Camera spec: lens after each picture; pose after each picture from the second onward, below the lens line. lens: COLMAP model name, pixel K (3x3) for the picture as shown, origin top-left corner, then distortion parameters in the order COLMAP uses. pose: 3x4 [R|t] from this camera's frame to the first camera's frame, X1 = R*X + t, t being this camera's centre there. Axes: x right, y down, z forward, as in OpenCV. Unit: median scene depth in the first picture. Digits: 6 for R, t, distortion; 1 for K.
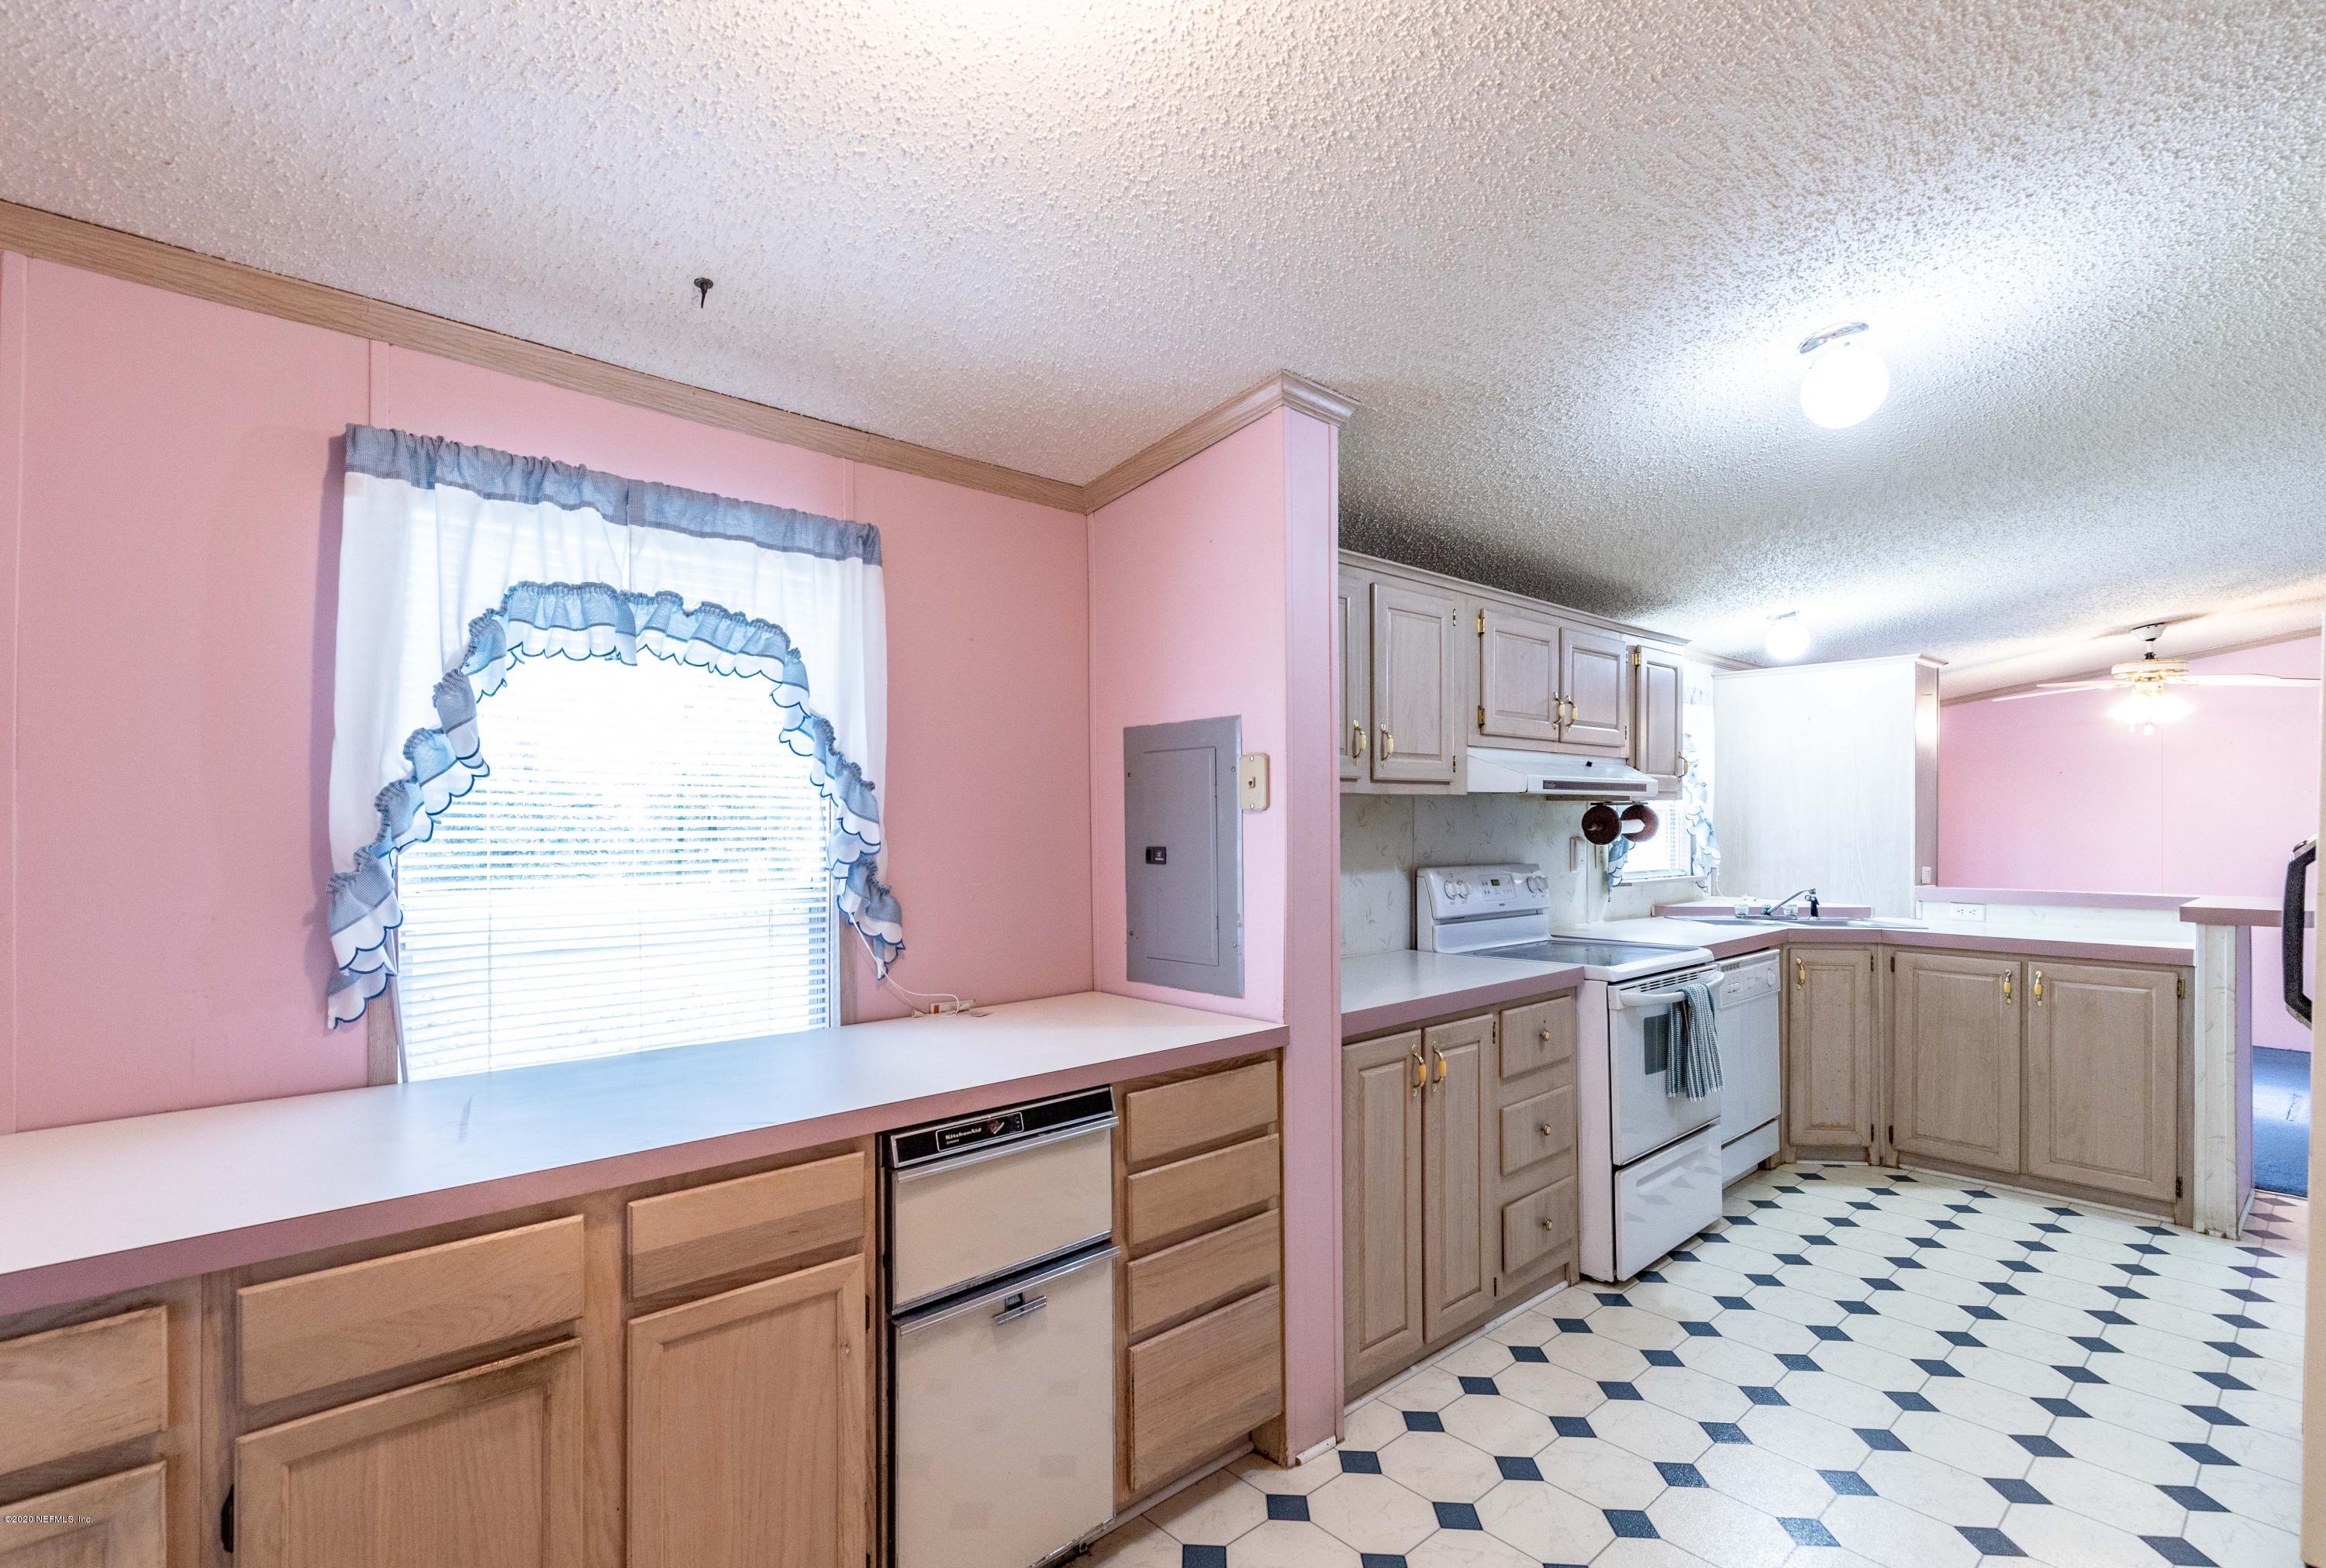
lens RADIAL K [[1053.3, 0, 1094.0], [0, 1053.3, 834.4], [0, 0, 1]] dist [0.007145, -0.000667]
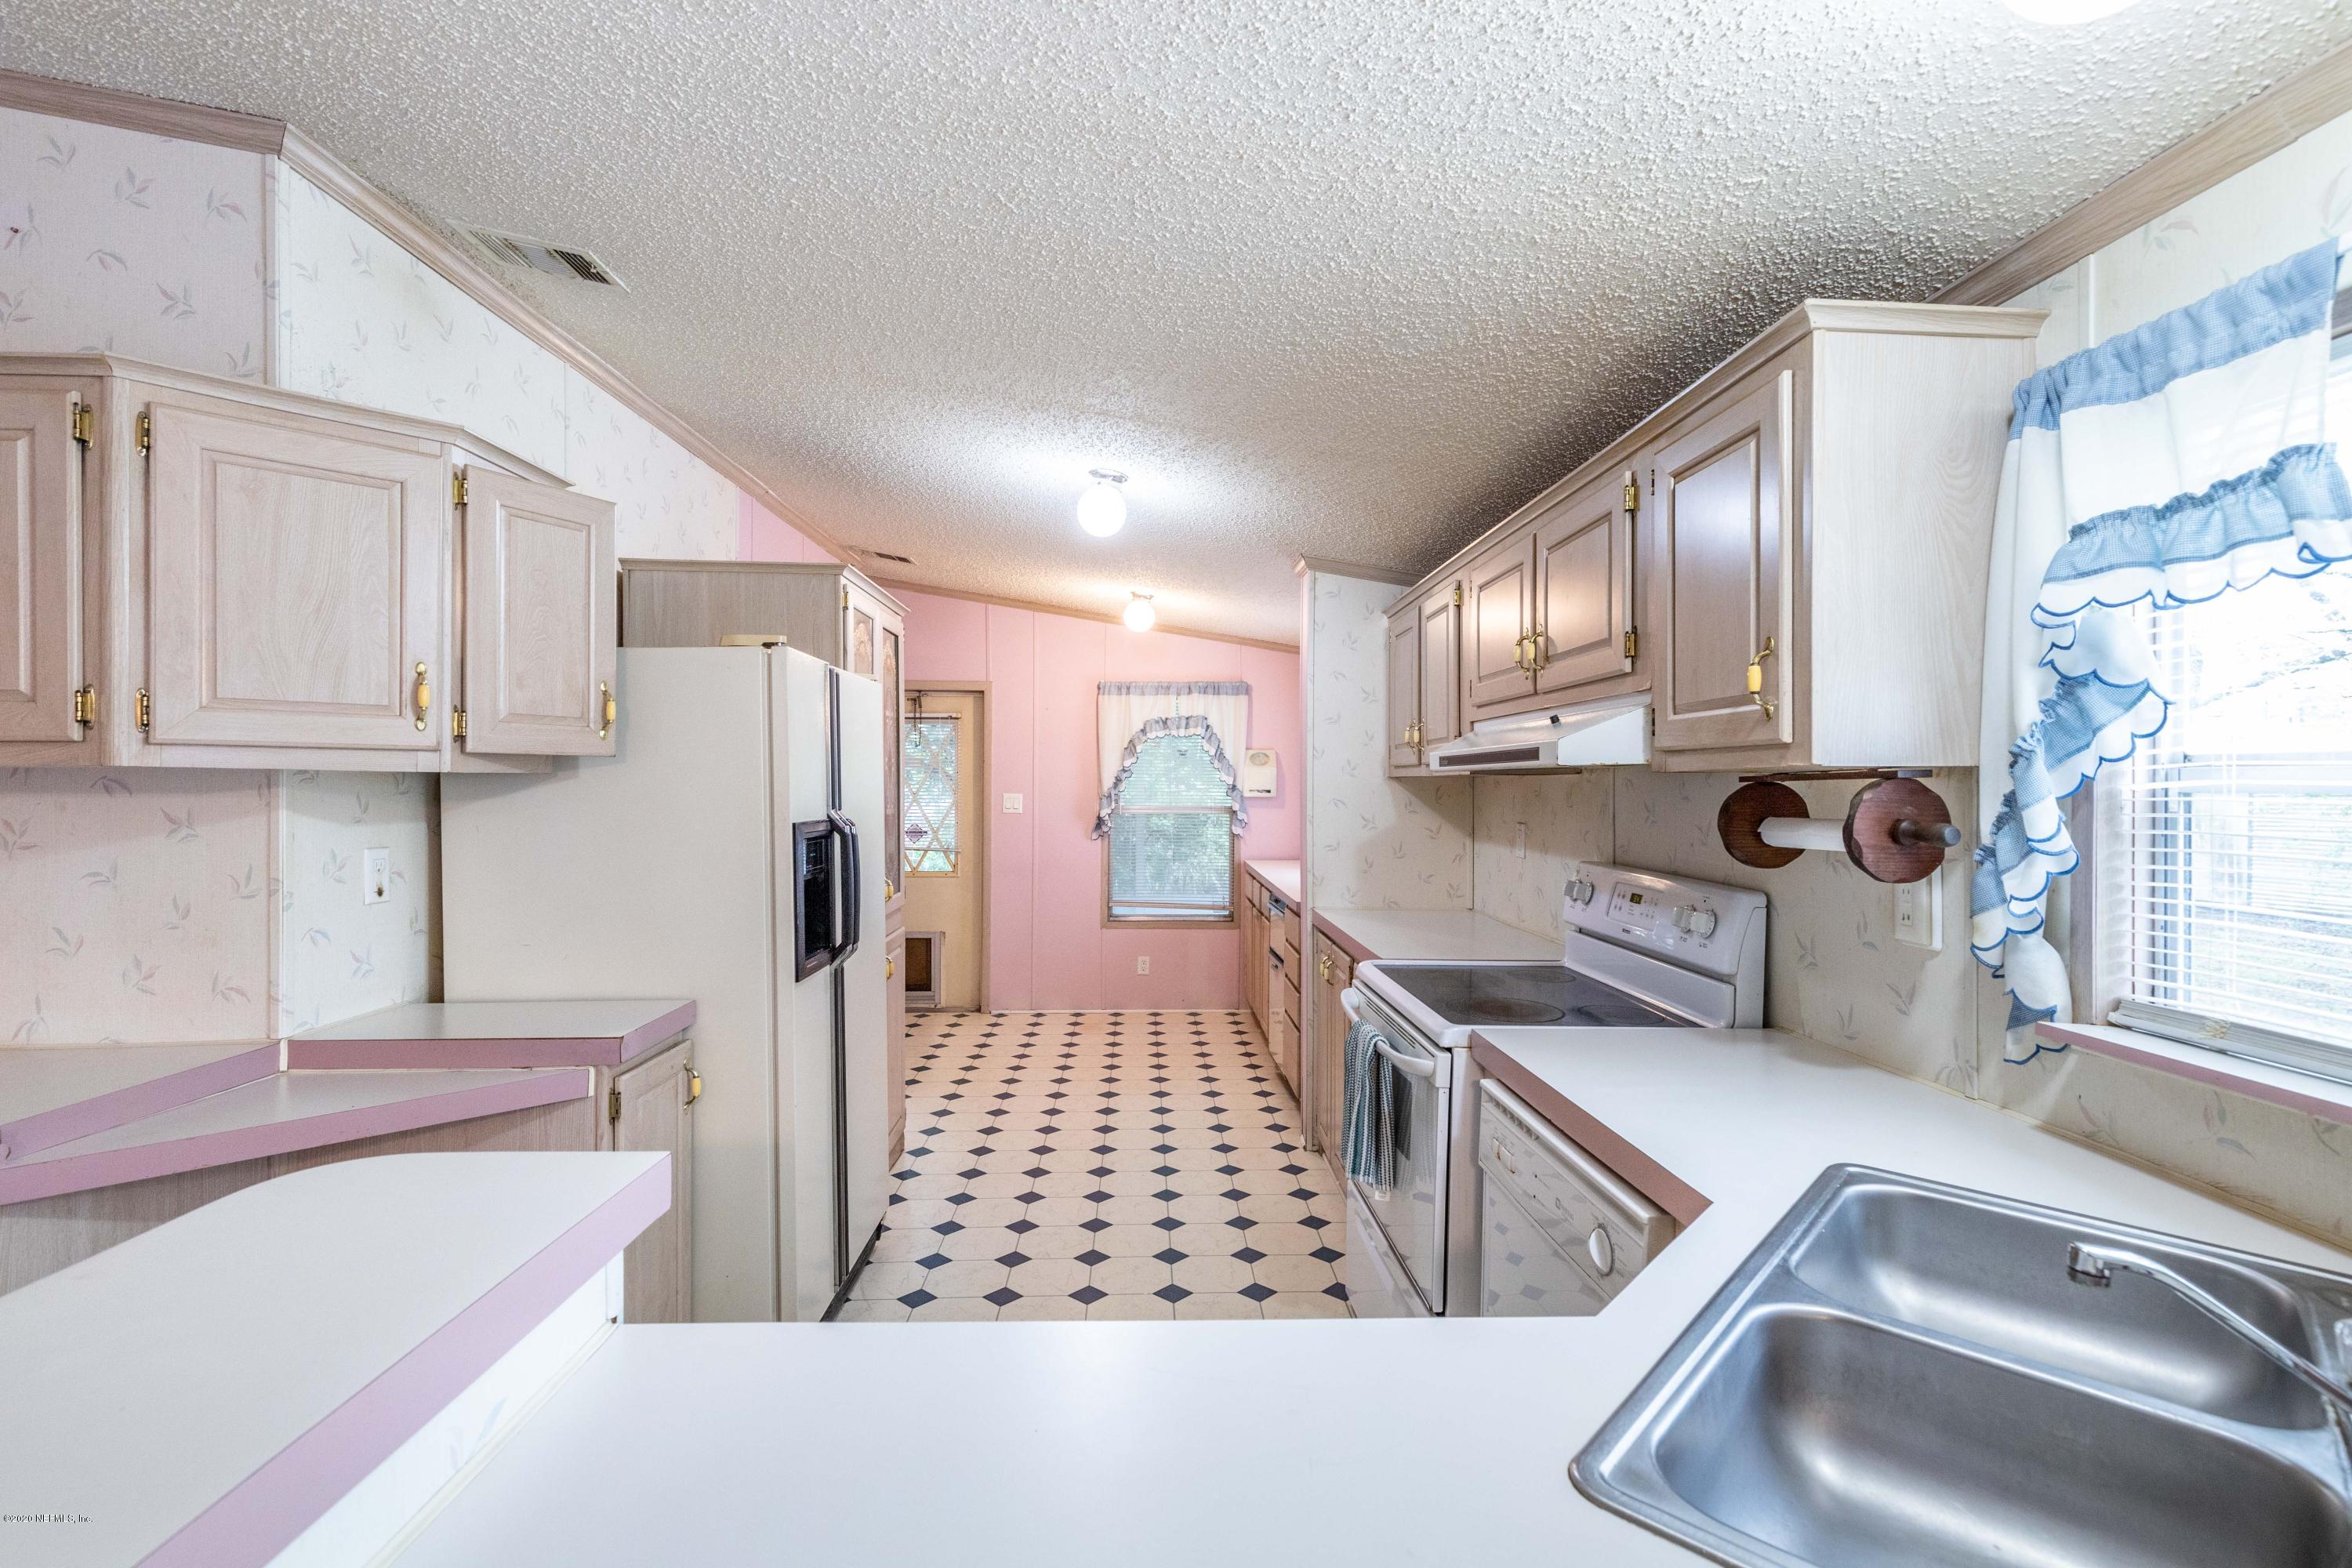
lens RADIAL K [[1065.3, 0, 1172.1], [0, 1065.3, 786.2], [0, 0, 1]] dist [0.007145, -0.000667]
pose [[-0.616773, 0.001328, -0.787140, 1.946280], [-0.014054, 0.999821, 0.012699, -0.053945], [0.787016, 0.018895, -0.616644, 2.105153]]
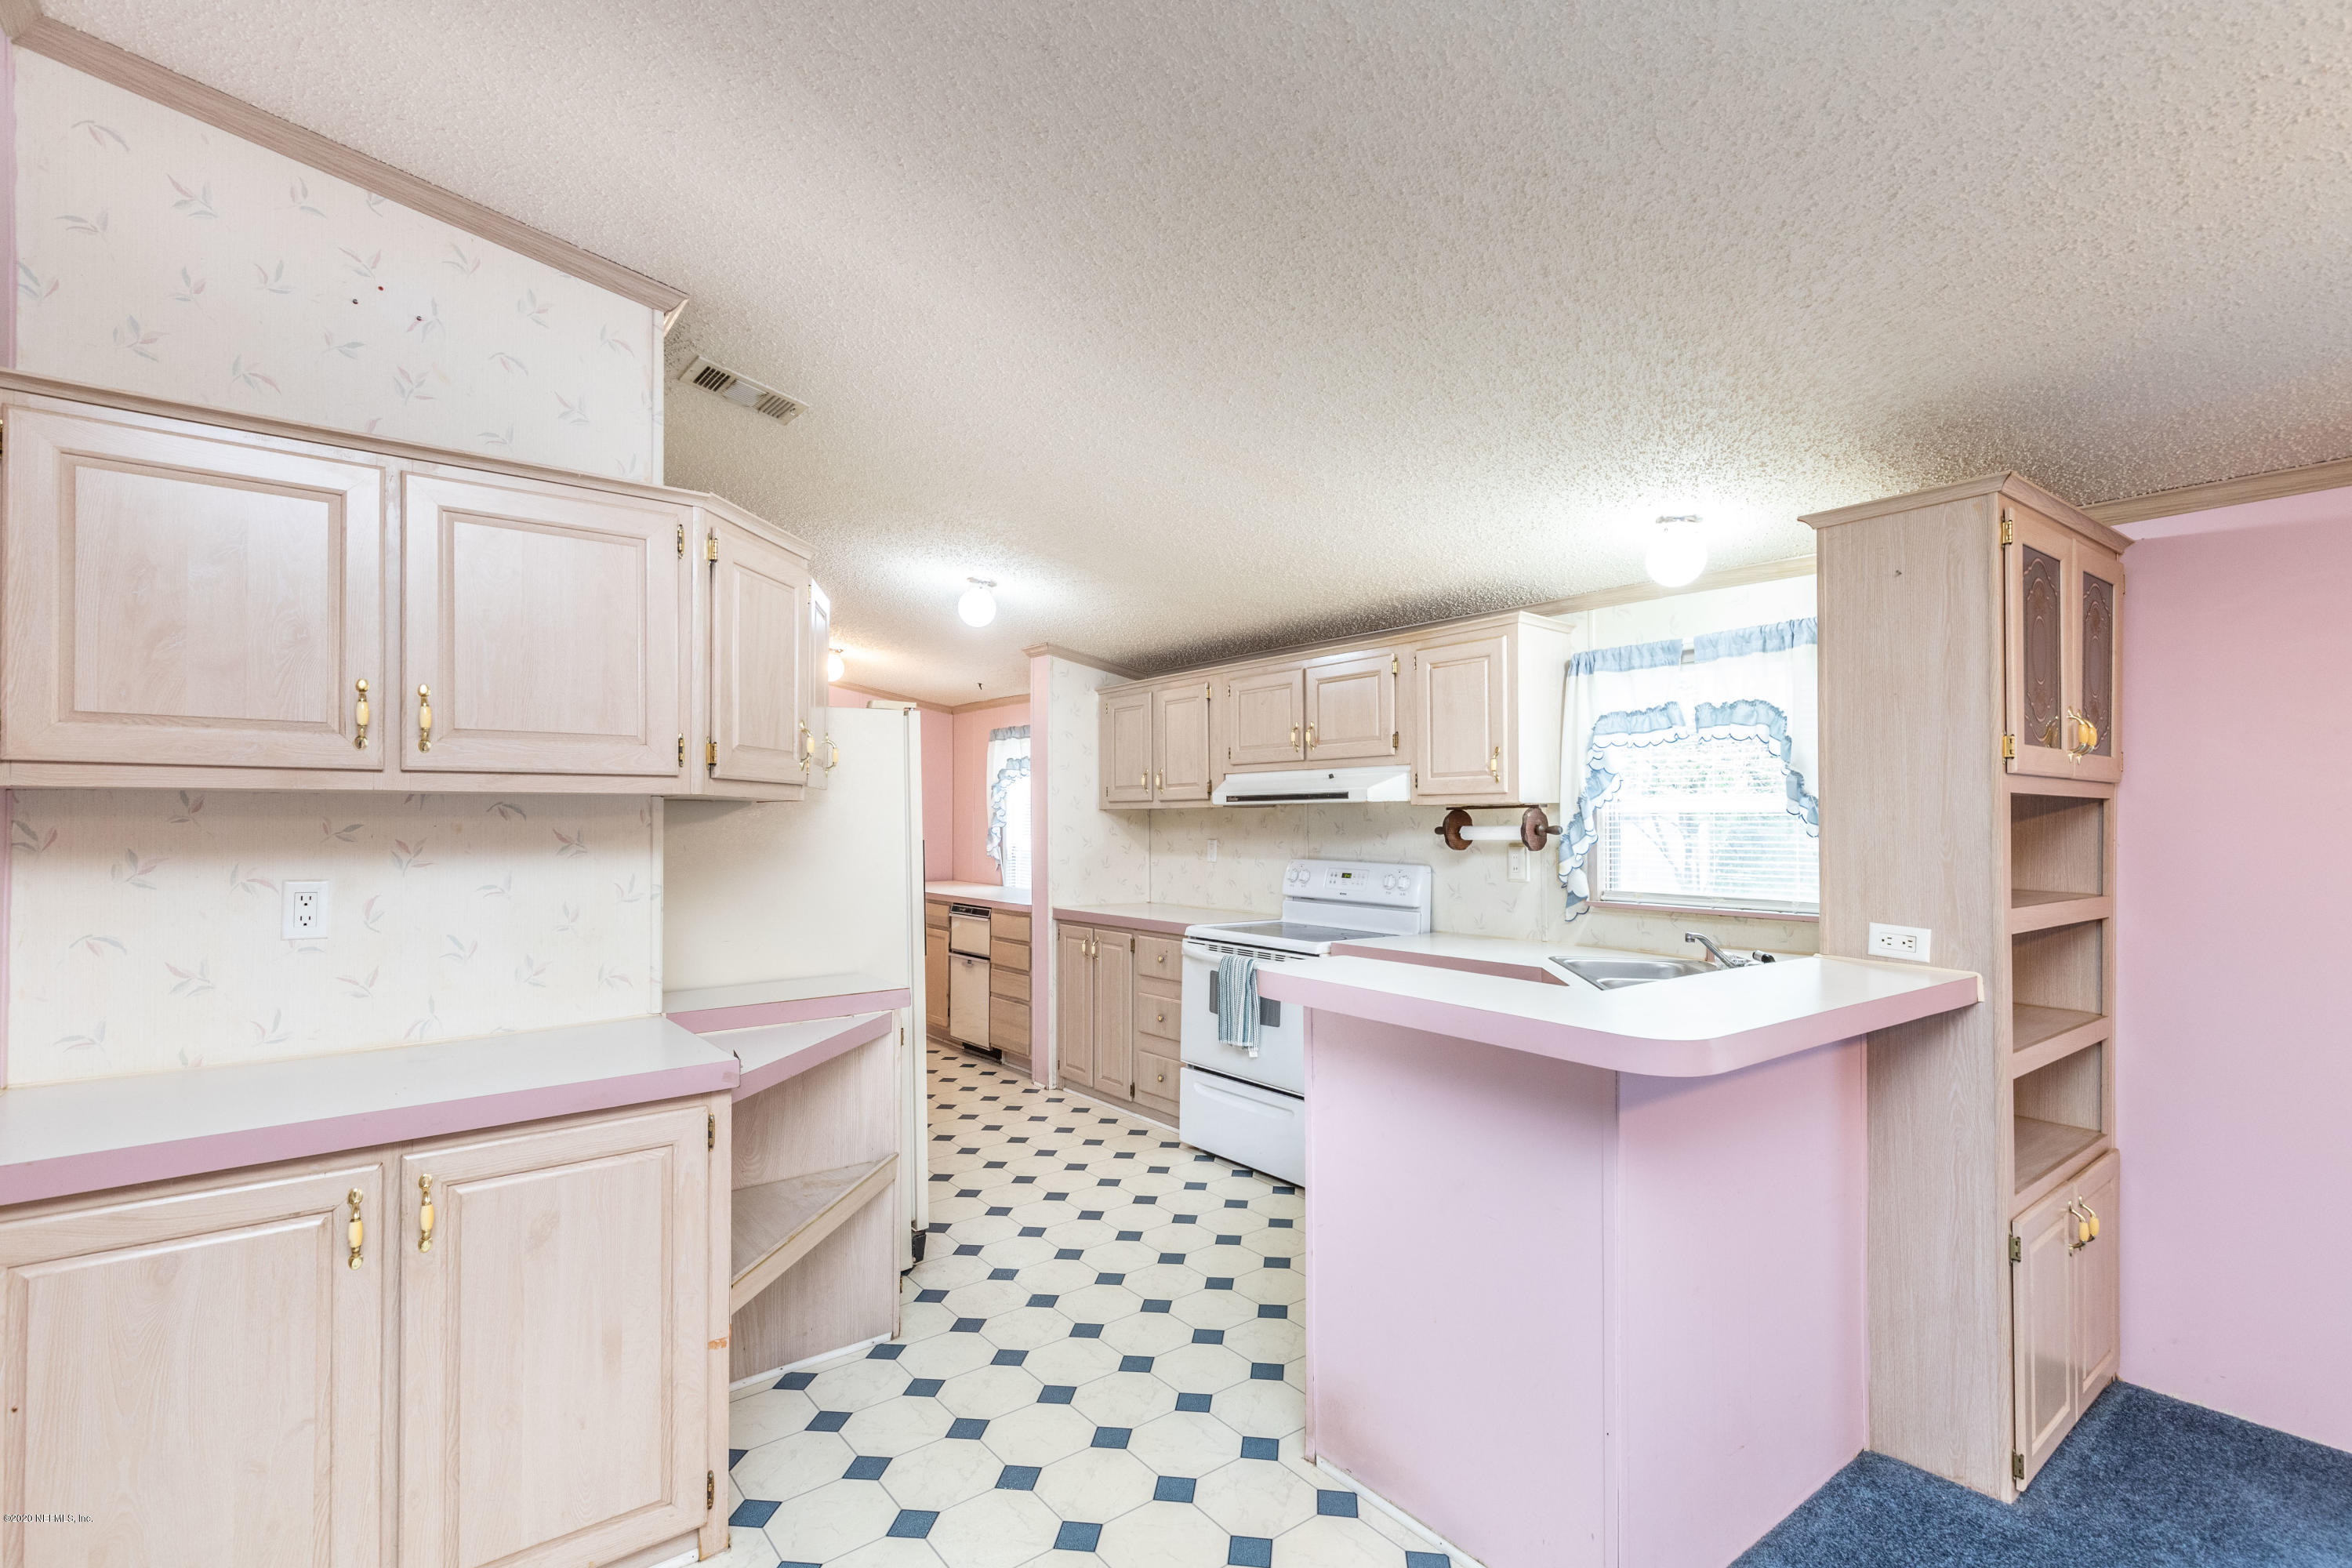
lens RADIAL K [[1065.3, 0, 1191.5], [0, 1065.3, 812.4], [0, 0, 1]] dist [0.007145, -0.000667]
pose [[-0.029173, -0.006724, -0.999552, 2.852432], [-0.013725, 0.999886, -0.006326, -0.029944], [0.999480, 0.013534, -0.029262, 1.524241]]
